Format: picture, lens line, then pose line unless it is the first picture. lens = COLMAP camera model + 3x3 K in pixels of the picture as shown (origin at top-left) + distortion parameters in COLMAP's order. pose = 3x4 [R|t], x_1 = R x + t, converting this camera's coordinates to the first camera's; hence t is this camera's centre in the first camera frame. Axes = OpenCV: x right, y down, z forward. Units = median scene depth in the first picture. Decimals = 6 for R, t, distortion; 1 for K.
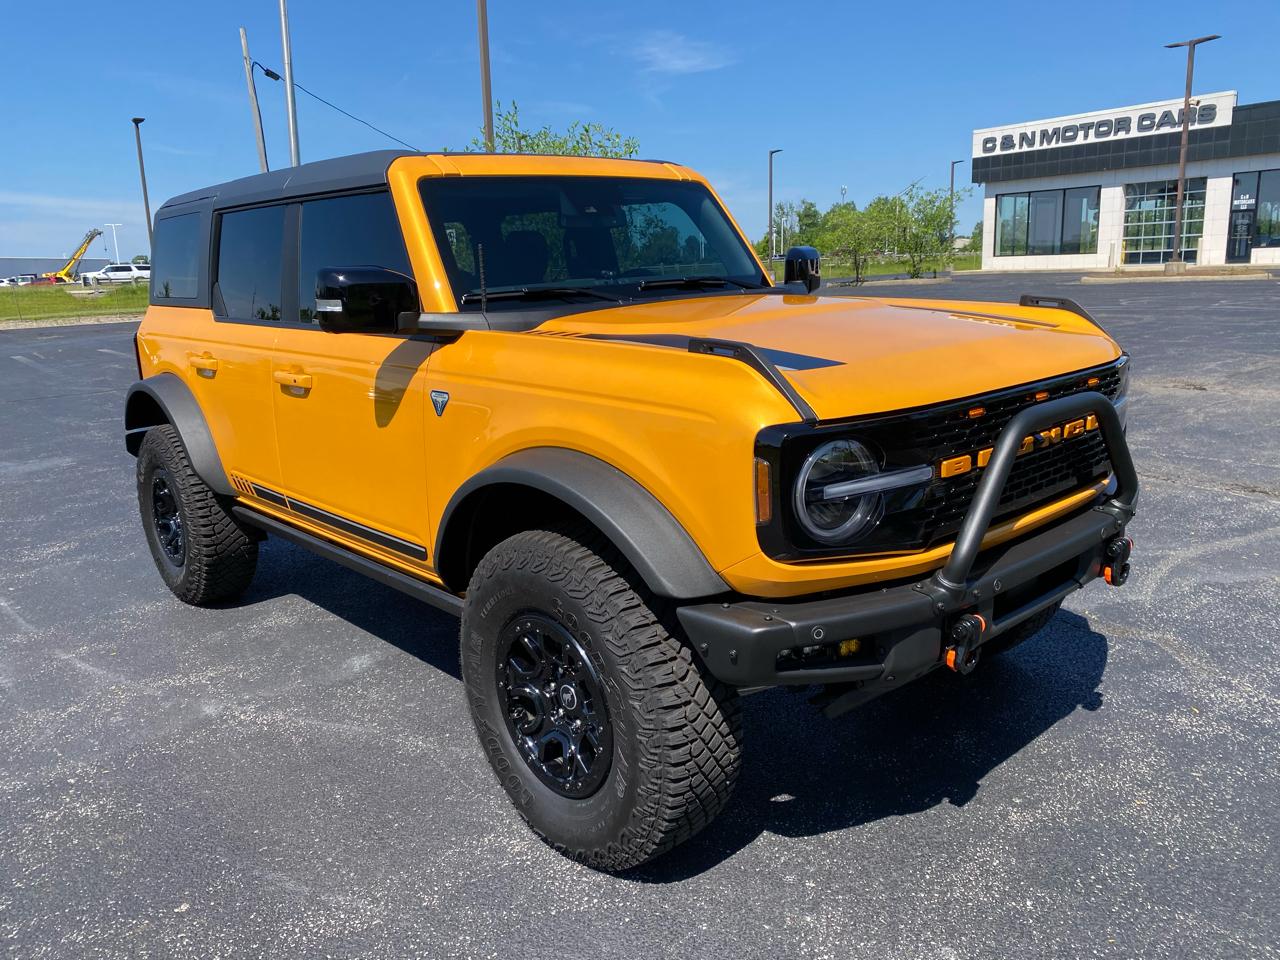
lens RADIAL K [[976.4, 0, 638.6], [0, 976.4, 483.6], [0, 0, 1]] dist [0.018818, -0.018699]
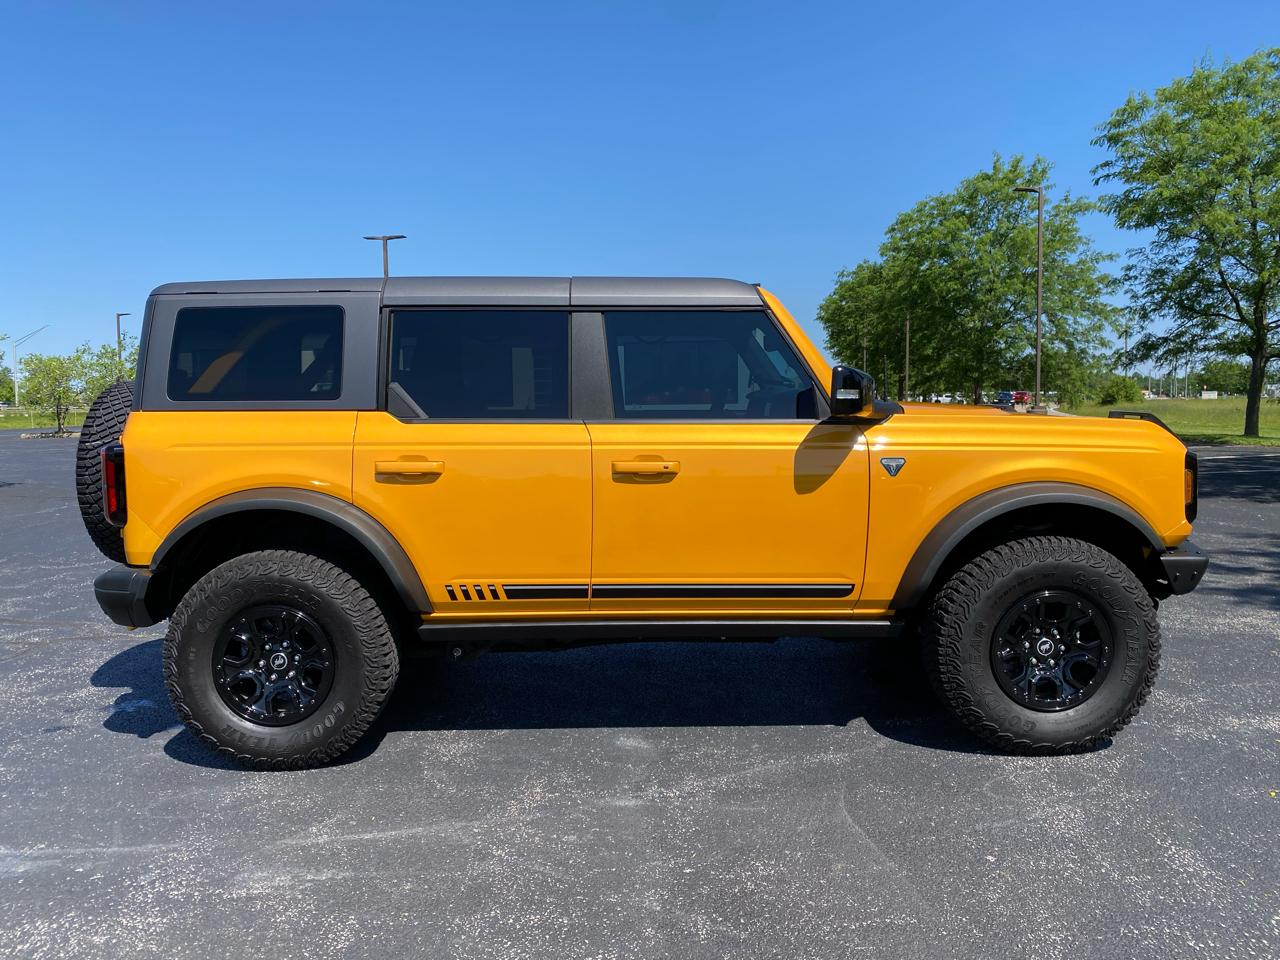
lens RADIAL K [[976.4, 0, 635.9], [0, 976.4, 481.4], [0, 0, 1]] dist [0.018818, -0.018699]
pose [[0.667136, -0.034041, 0.744158, -0.152543], [0.152083, 0.984140, -0.091324, 0.000758], [-0.729247, 0.174100, 0.661732, 0.038700]]
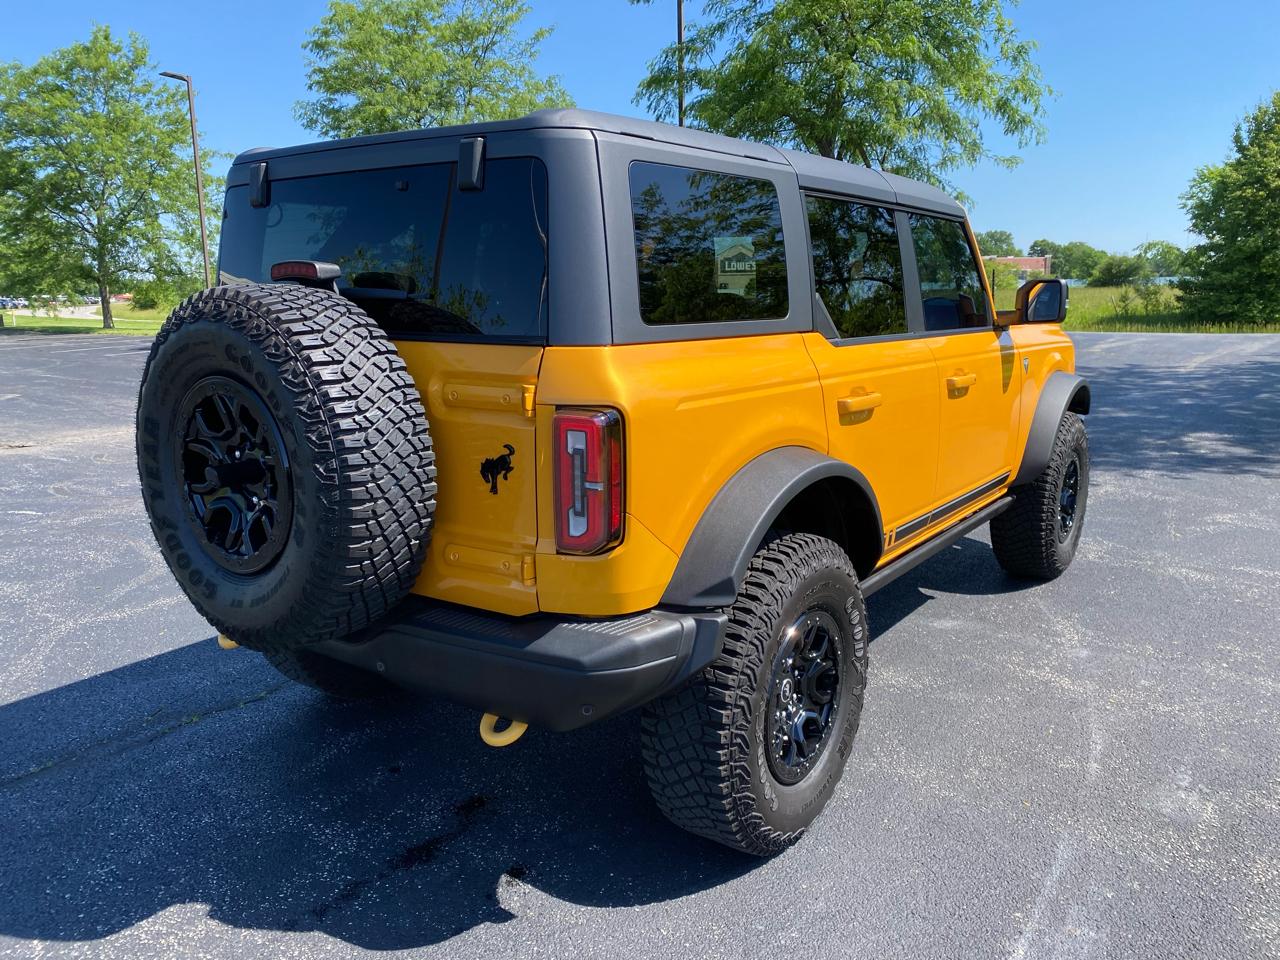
lens RADIAL K [[976.4, 0, 644.4], [0, 976.4, 482.8], [0, 0, 1]] dist [0.018818, -0.018699]
pose [[-0.219479, -0.146943, 0.964488, -0.185368], [0.232813, 0.952144, 0.198042, -0.040054], [-0.947432, 0.268011, -0.174765, 0.216532]]
